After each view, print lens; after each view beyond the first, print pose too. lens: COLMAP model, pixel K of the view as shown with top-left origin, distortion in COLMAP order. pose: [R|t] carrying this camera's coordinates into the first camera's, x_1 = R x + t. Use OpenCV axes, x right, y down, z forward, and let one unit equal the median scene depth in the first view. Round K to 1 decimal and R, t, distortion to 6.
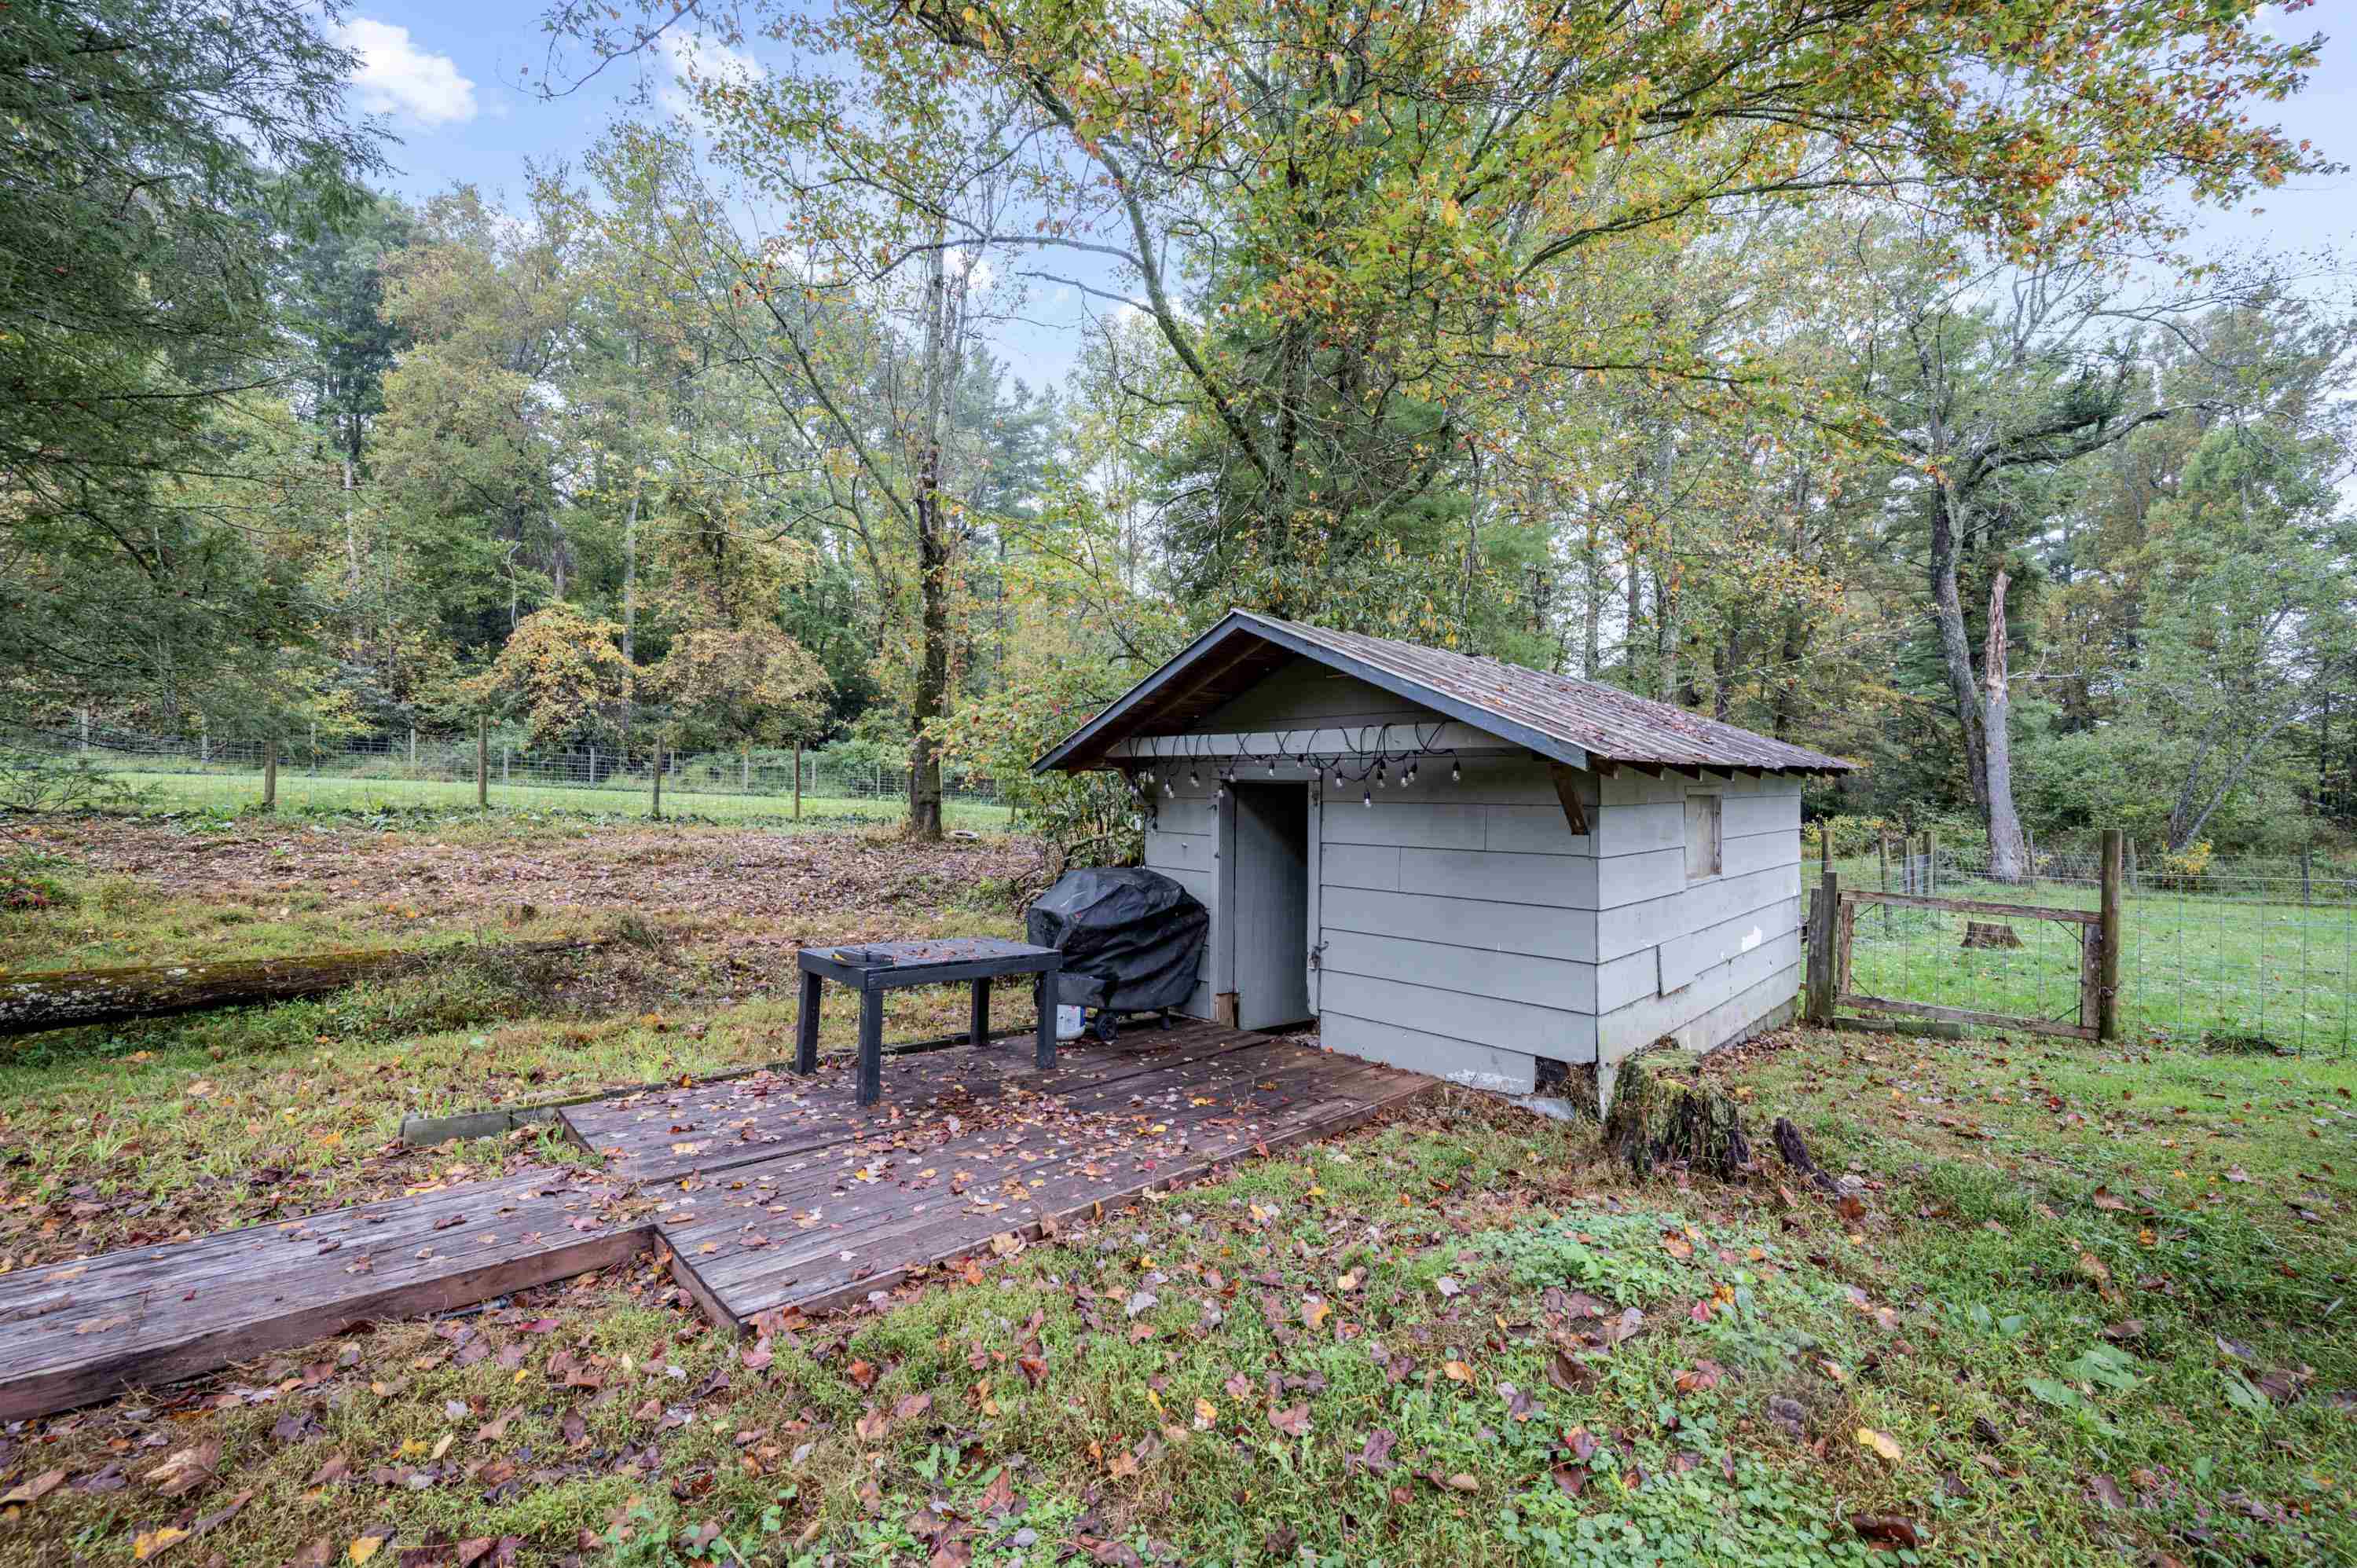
lens RADIAL K [[933.2, 0, 1178.5], [0, 933.2, 784.0], [0, 0, 1]] dist [-0.000553, -0.000460]
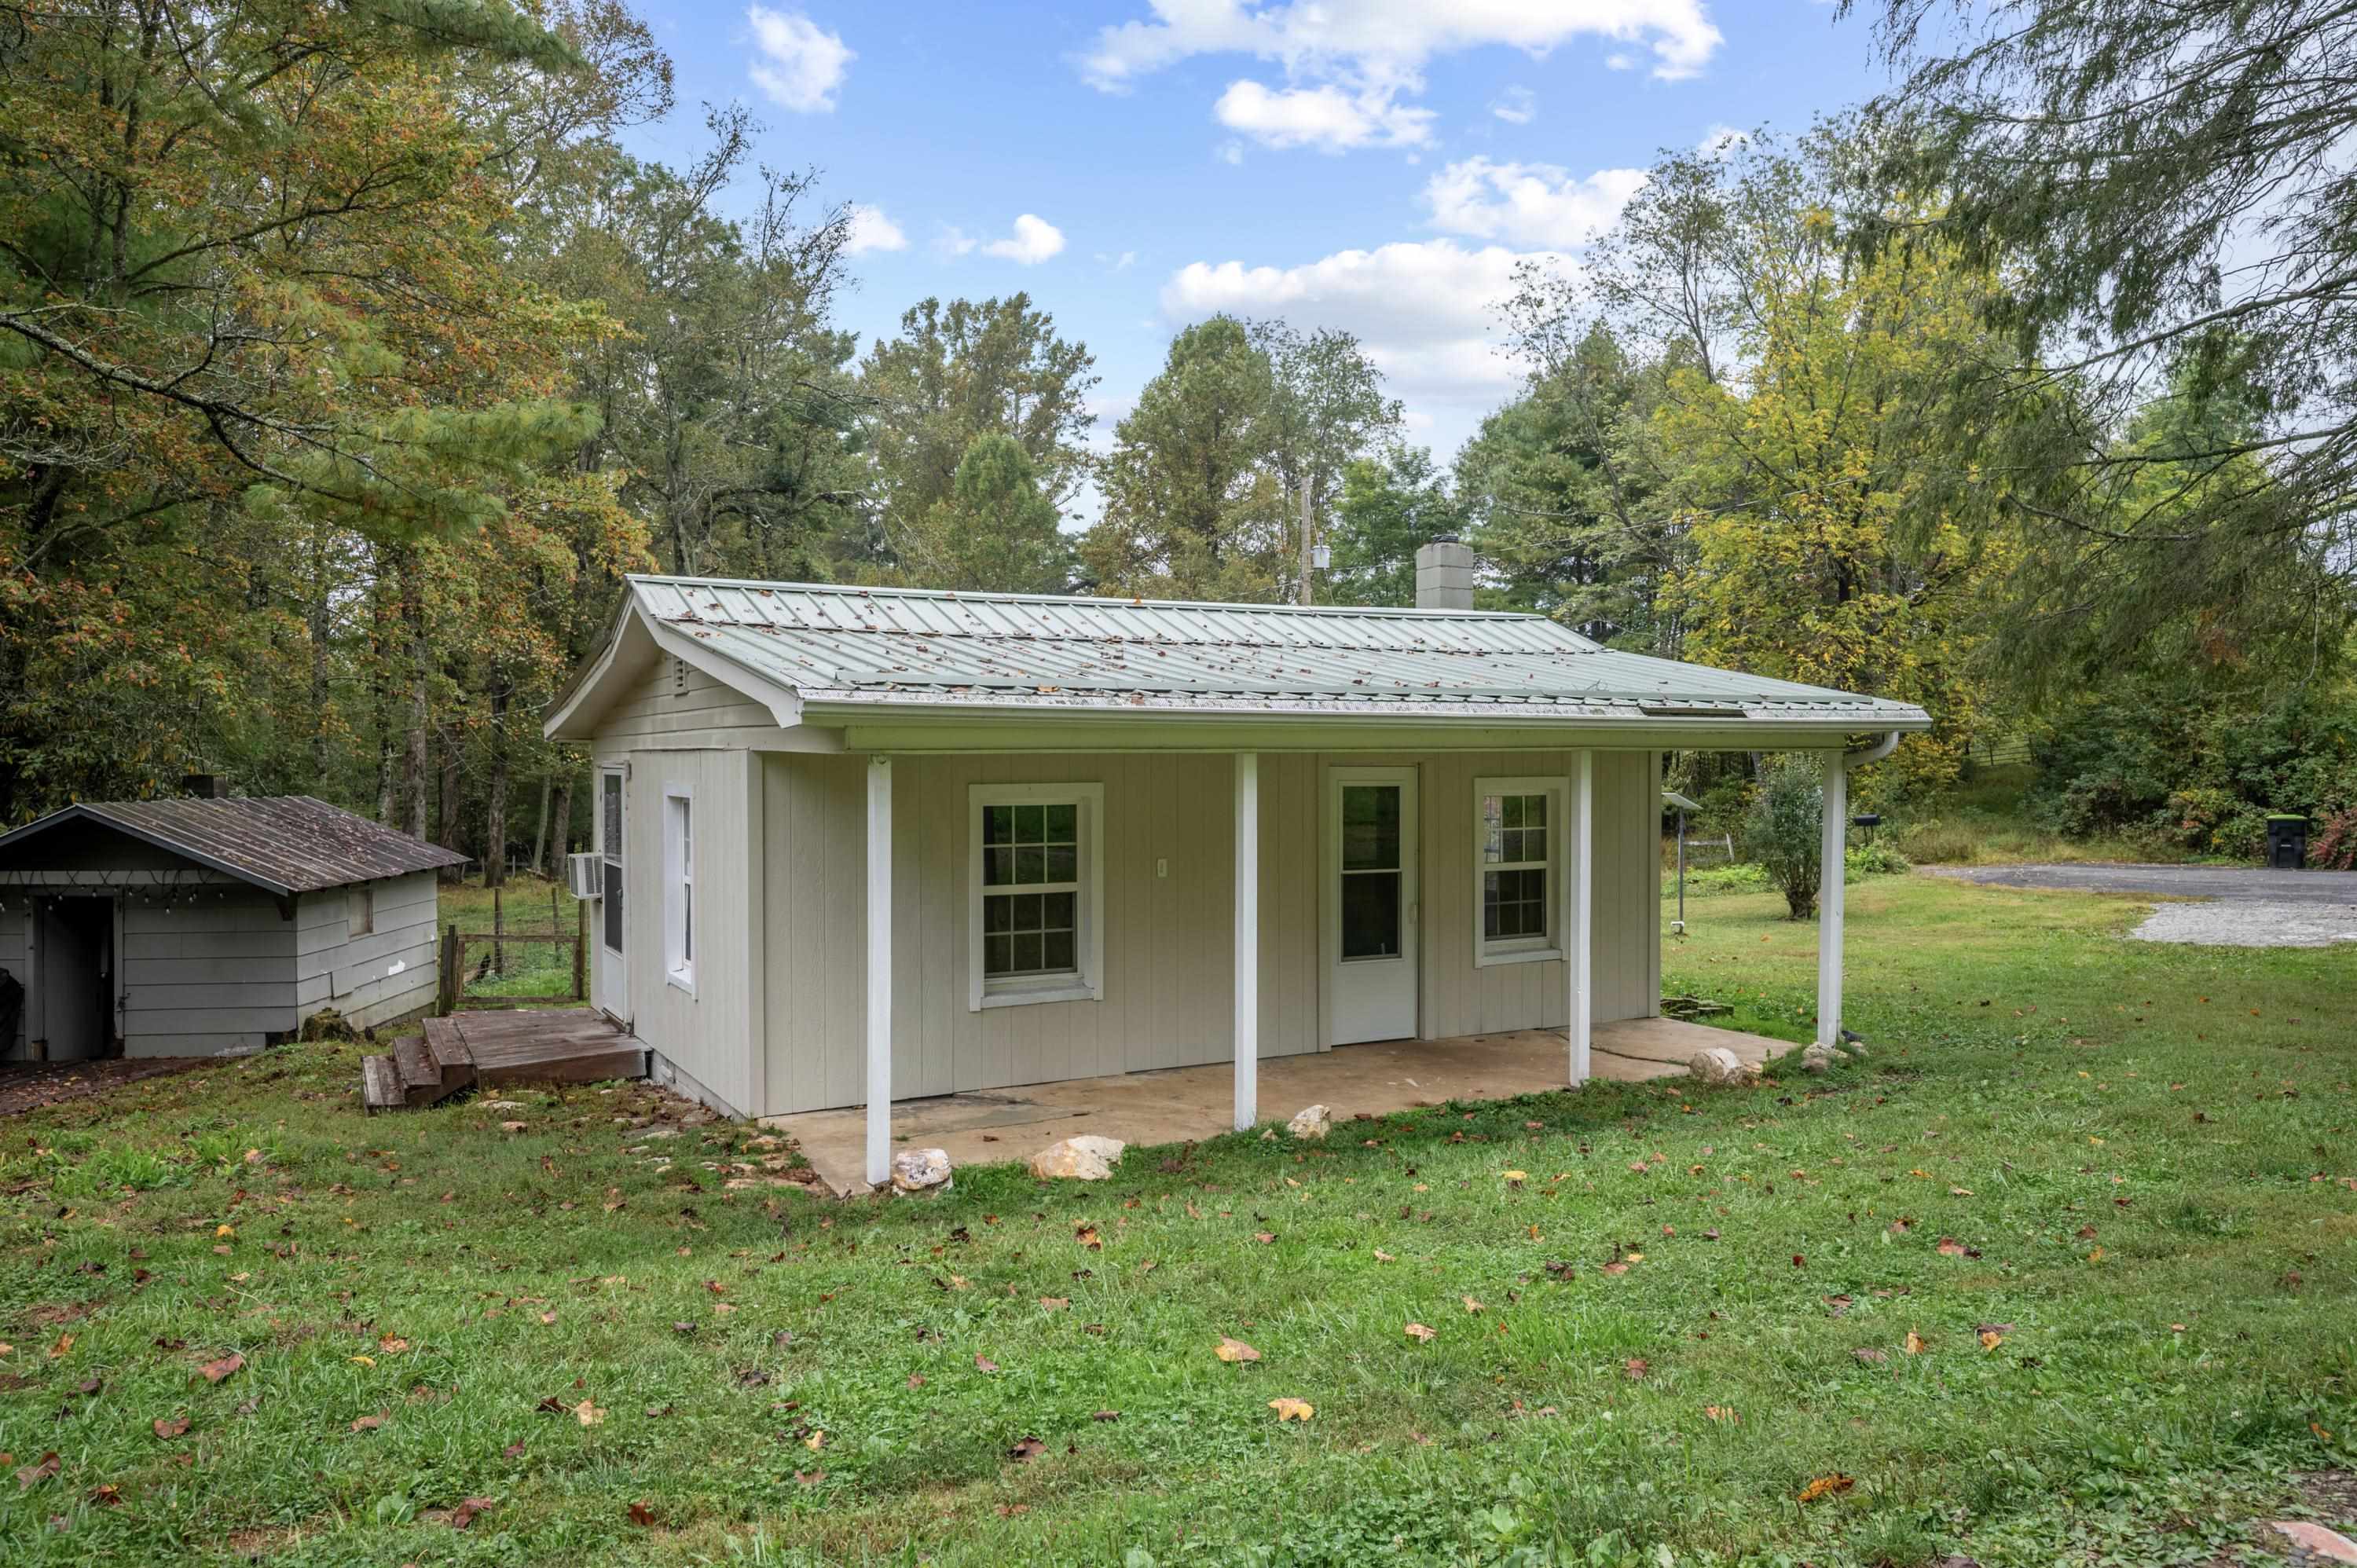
lens RADIAL K [[1628.8, 0, 1178.5], [0, 1628.8, 784.0], [0, 0, 1]] dist [-0.004771, -0.003897]
pose [[0.632212, -0.014698, 0.774656, -0.789870], [0.007511, 0.999889, 0.012842, -0.199570], [-0.774759, -0.002300, 0.632253, -2.003672]]
